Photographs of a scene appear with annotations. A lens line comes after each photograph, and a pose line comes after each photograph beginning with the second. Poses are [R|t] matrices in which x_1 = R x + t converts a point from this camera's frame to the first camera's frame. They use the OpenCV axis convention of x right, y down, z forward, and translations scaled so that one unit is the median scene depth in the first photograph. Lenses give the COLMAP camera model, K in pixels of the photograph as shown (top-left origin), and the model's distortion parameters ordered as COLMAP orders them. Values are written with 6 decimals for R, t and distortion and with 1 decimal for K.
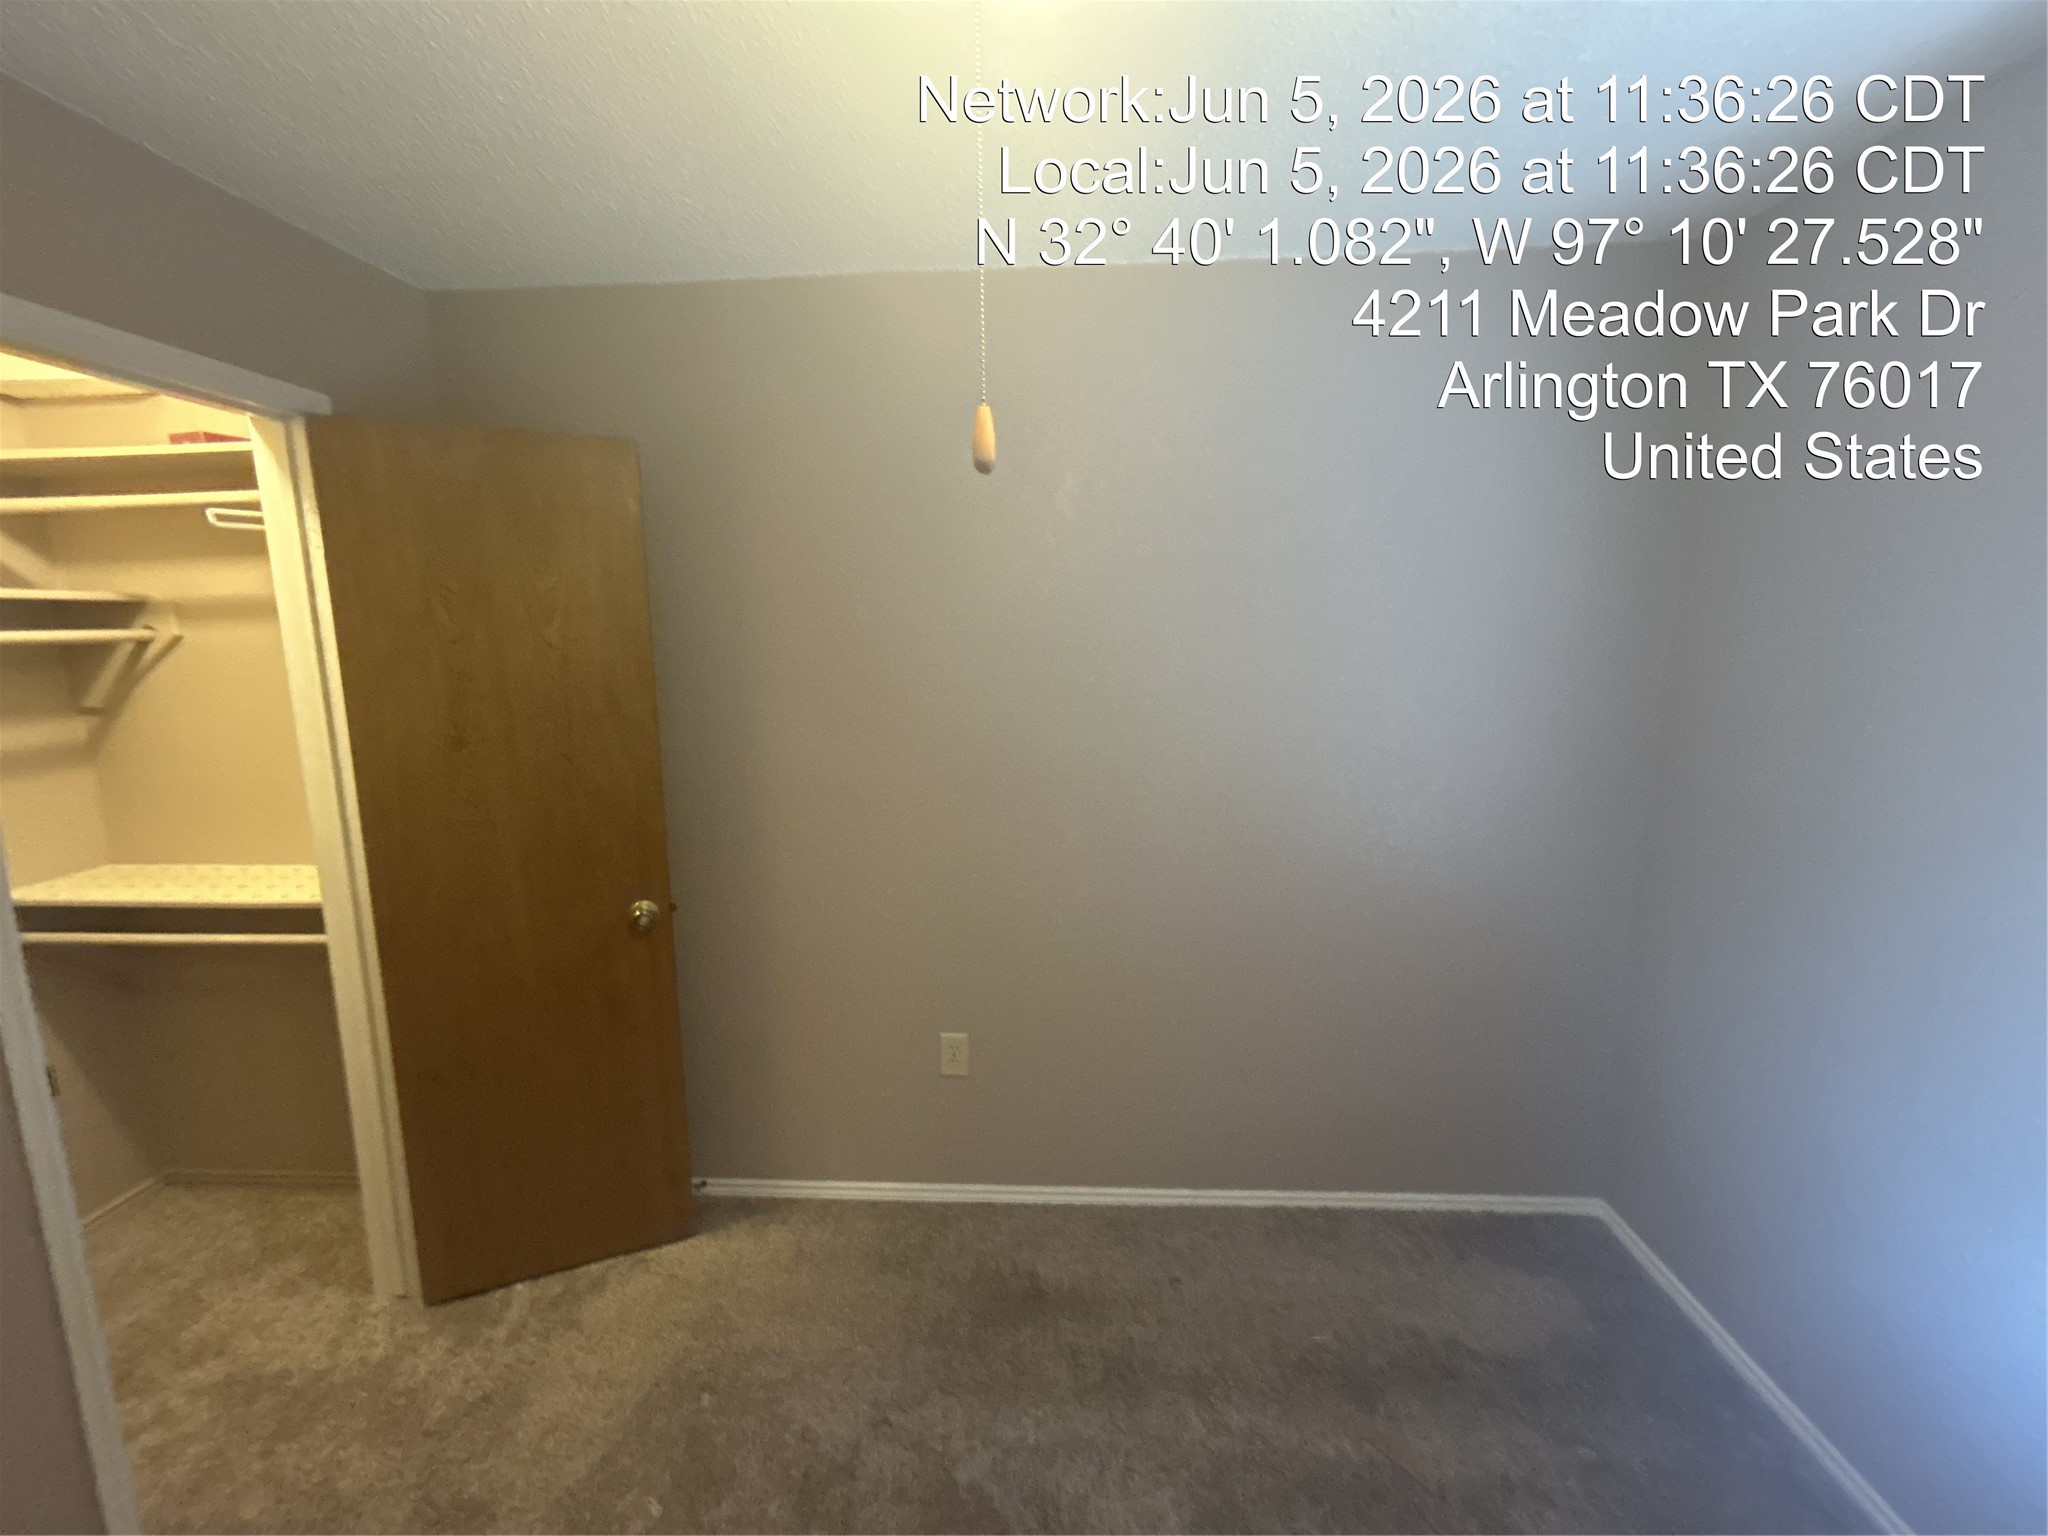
lens RADIAL K [[821.7, 0, 1021.5], [0, 821.7, 770.3], [0, 0, 1]] dist [0.013299, -0.007321]
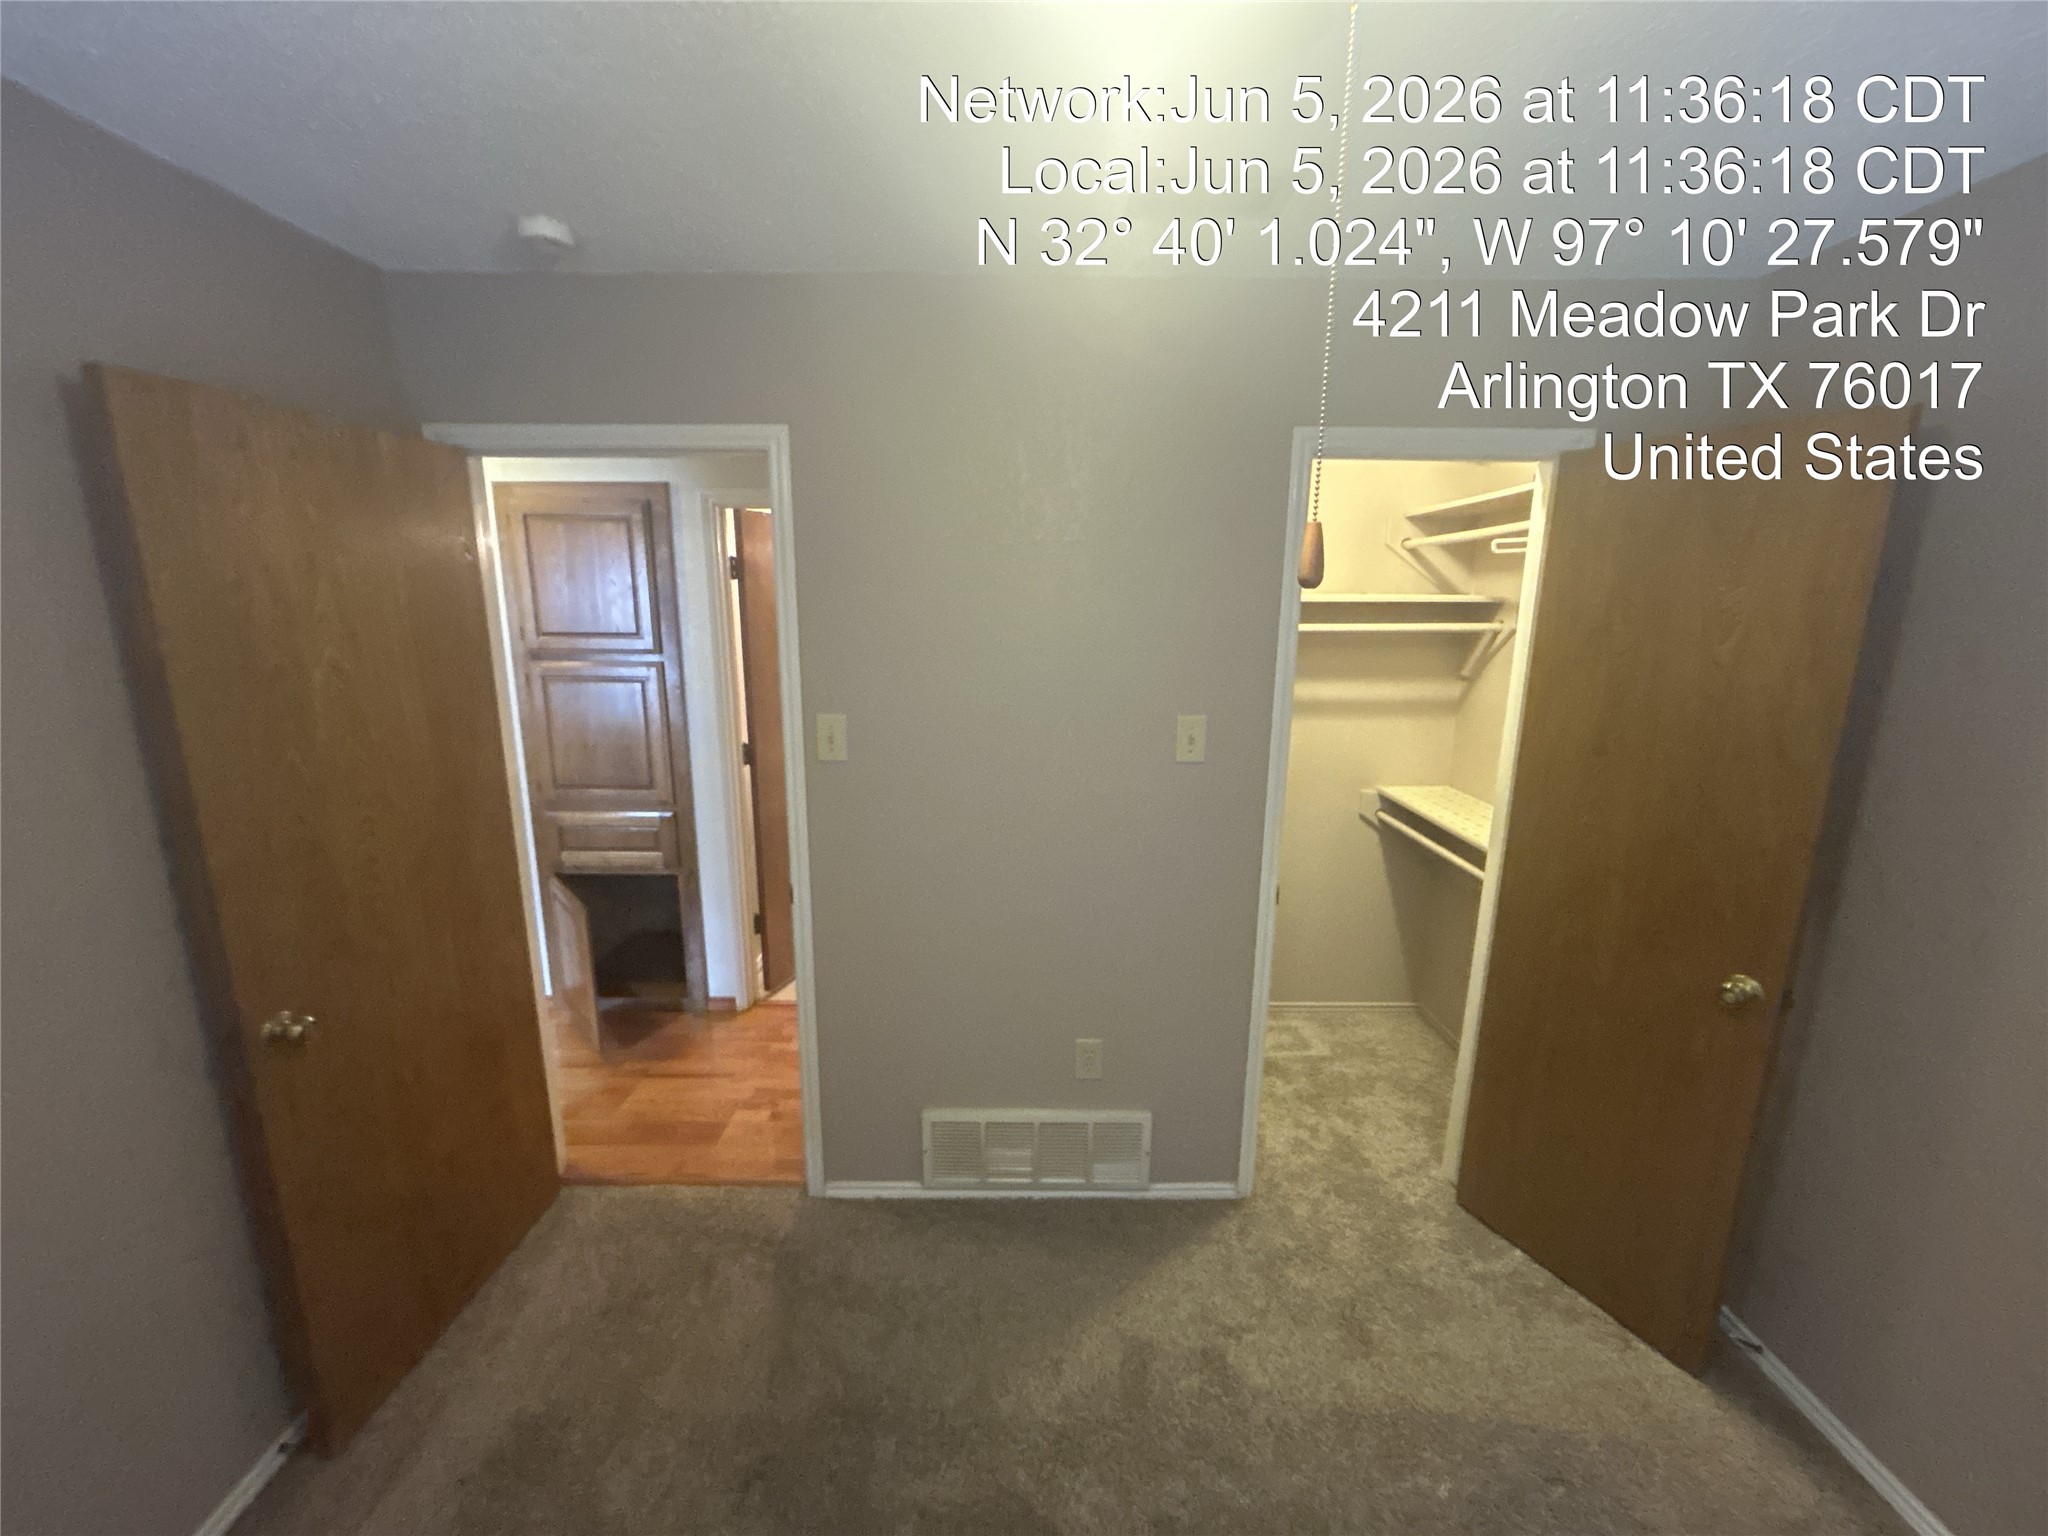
lens RADIAL K [[821.7, 0, 1021.5], [0, 821.7, 770.3], [0, 0, 1]] dist [0.013299, -0.007321]
pose [[0.044059, 0.210897, -0.976515, 0.298302], [-0.169126, 0.964930, 0.200765, -0.090542], [0.984609, 0.156308, 0.078182, 0.199282]]
